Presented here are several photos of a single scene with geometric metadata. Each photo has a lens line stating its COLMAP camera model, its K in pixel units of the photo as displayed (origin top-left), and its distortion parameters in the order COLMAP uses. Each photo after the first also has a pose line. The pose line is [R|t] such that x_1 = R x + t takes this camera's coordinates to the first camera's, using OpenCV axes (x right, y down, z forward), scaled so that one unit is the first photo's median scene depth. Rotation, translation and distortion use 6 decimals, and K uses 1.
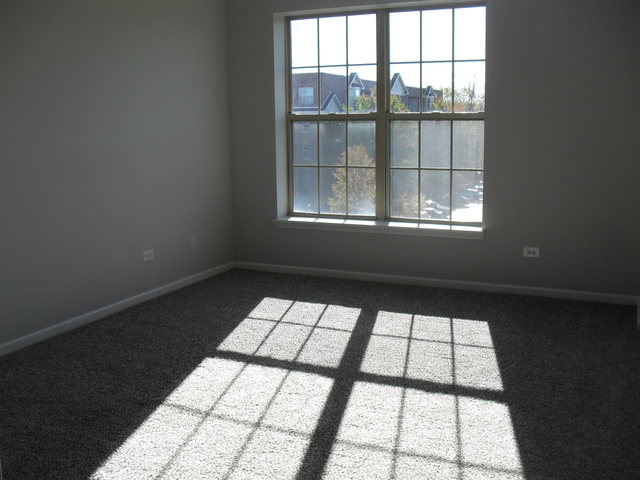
lens RADIAL K [[662.1, 0, 320.0], [0, 662.1, 240.0], [0, 0, 1]] dist [-0.123562, 0.029660]
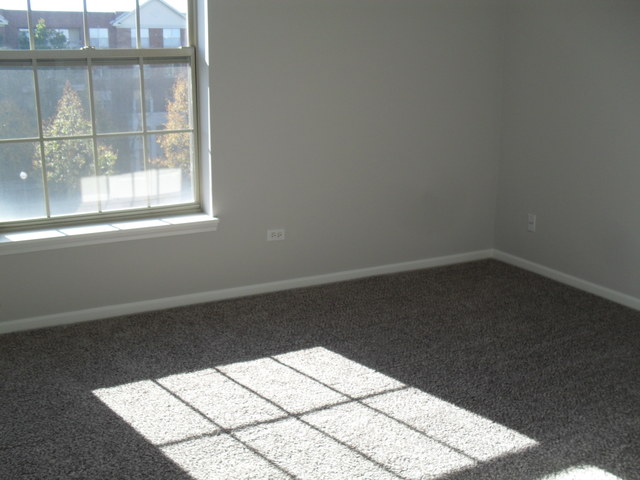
lens RADIAL K [[639.6, 0, 320.0], [0, 639.6, 240.0], [0, 0, 1]] dist [-0.231152, 0.002445]
pose [[0.631664, -0.169752, 0.756429, -0.230239], [0.117372, 0.985425, 0.123129, -0.068184], [-0.766306, 0.011007, 0.642382, 0.554671]]
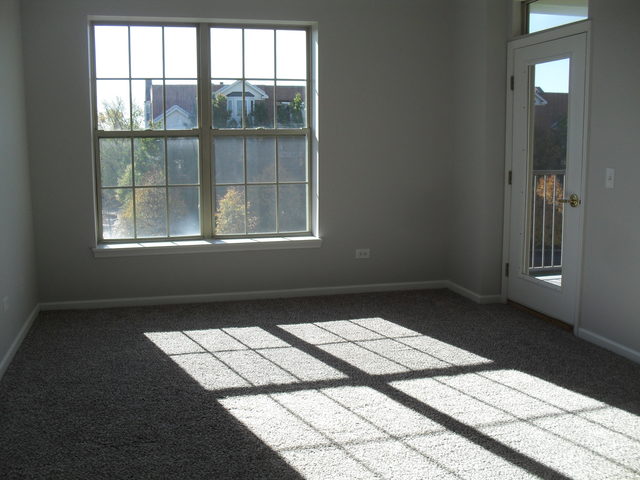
lens RADIAL K [[662.1, 0, 320.0], [0, 662.1, 240.0], [0, 0, 1]] dist [-0.123562, 0.029660]
pose [[0.781136, -0.085345, 0.618501, -0.491176], [0.104881, 0.994473, 0.004764, -0.020185], [-0.615489, 0.061148, 0.785770, 0.174418]]
